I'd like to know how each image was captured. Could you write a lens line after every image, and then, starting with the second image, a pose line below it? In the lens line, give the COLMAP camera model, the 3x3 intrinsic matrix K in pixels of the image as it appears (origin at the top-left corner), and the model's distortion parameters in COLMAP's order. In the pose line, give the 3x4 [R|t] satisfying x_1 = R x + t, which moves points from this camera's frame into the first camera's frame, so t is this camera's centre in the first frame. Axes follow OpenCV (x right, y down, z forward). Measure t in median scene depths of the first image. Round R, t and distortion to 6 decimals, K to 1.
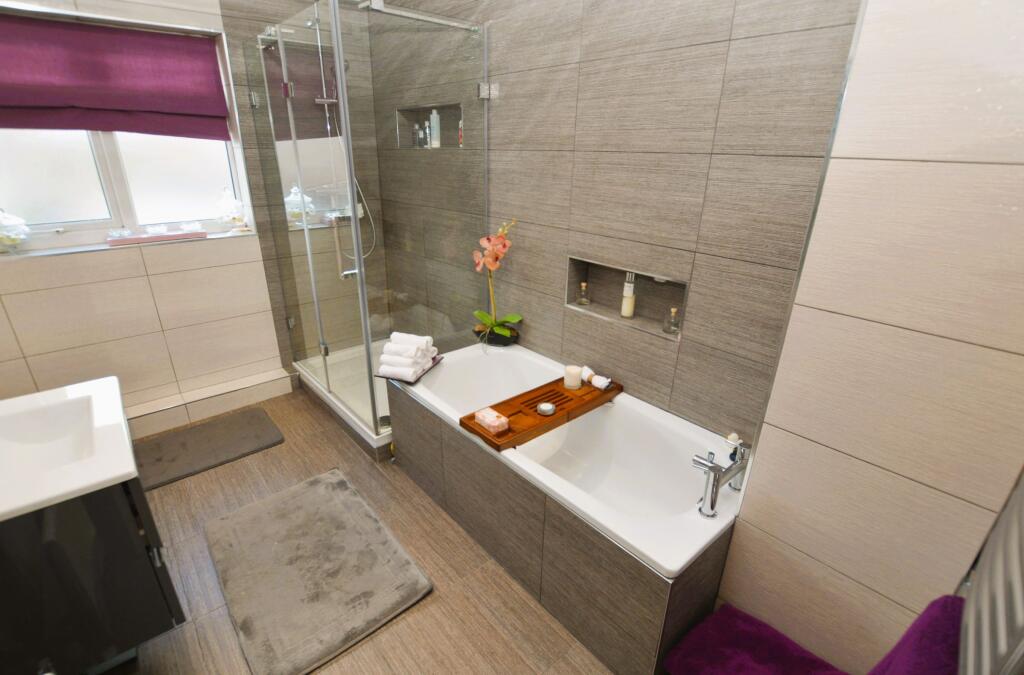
lens RADIAL K [[483.2, 0, 485.9], [0, 483.2, 352.9], [0, 0, 1]] dist [-0.014373, 0.000029]
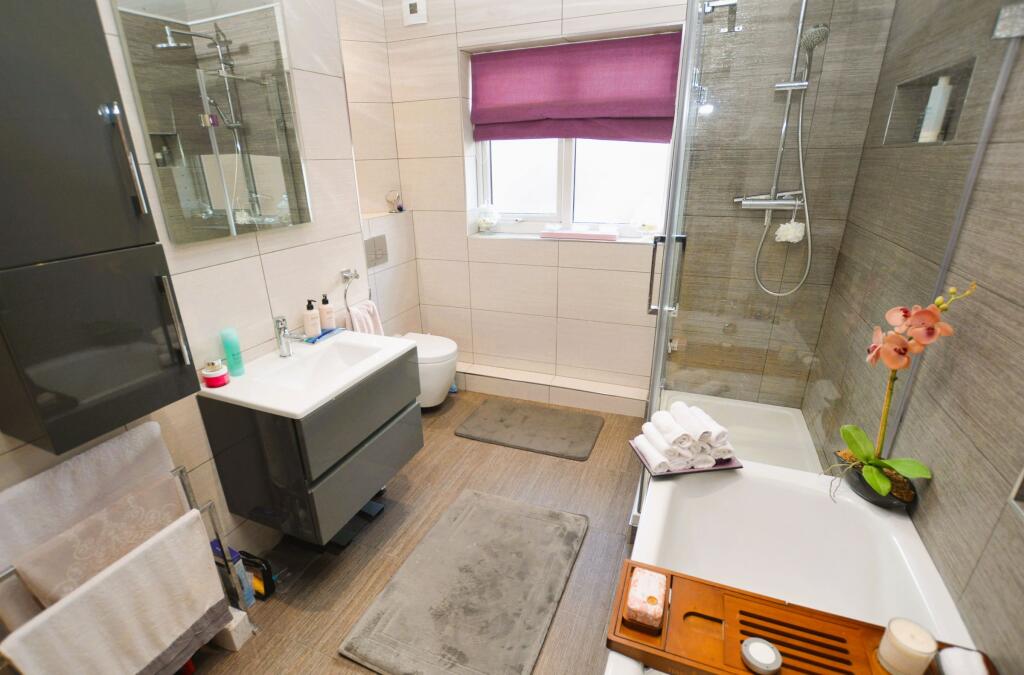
lens RADIAL K [[483.2, 0, 485.9], [0, 483.2, 352.9], [0, 0, 1]] dist [-0.014373, 0.000029]
pose [[0.460252, 0.315691, -0.829763, 0.271555], [-0.314418, 0.932025, 0.180196, -0.159403], [0.830246, 0.177957, 0.528225, 0.386495]]
